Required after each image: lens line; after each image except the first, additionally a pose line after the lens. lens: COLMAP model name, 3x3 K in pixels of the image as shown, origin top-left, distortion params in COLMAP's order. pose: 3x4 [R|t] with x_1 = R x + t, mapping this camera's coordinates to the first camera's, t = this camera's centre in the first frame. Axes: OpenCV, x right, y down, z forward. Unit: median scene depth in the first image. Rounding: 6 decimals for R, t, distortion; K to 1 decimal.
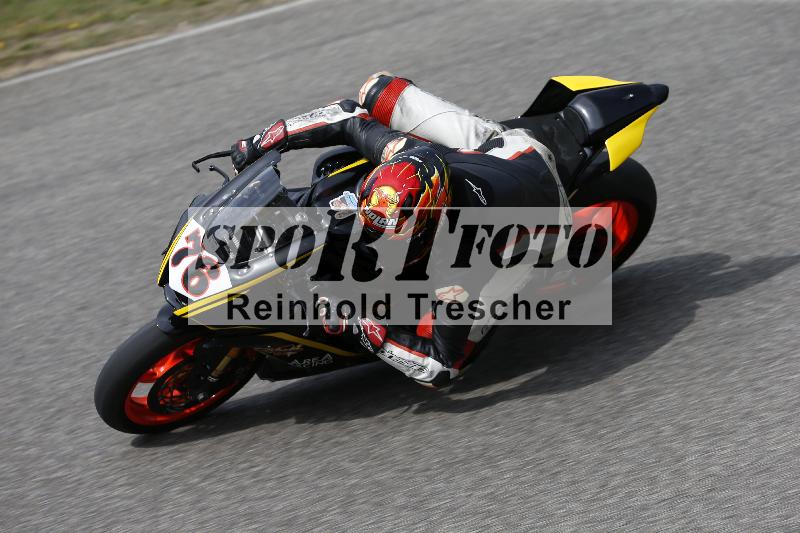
lens RADIAL K [[4683.9, 0, 400.2], [0, 4683.9, 171.2], [0, 0, 1]] dist [5.277372, 1.426101]
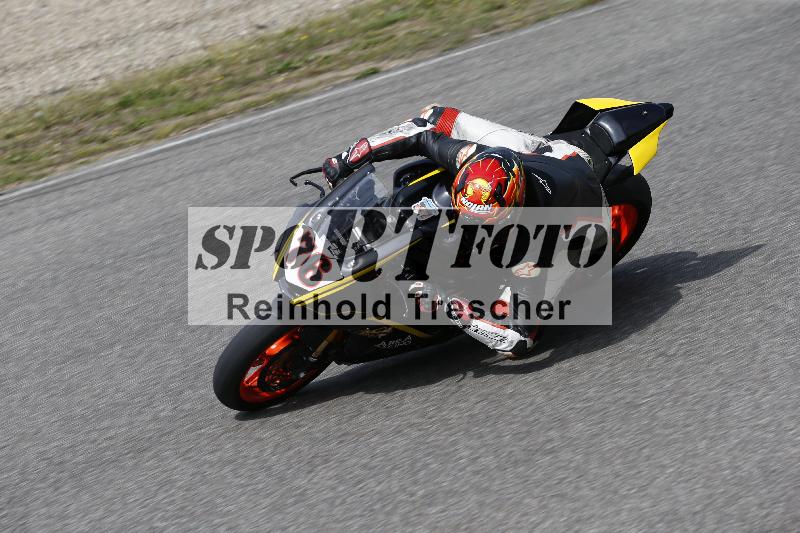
lens RADIAL K [[4587.3, 0, 400.0], [0, 4587.3, 266.5], [0, 0, 1]] dist [4.050846, -0.779542]
pose [[0.998480, -0.044323, -0.032767, 0.022667], [0.045273, 0.998558, 0.028837, -0.013075], [0.031442, -0.030276, 0.999047, -0.171363]]
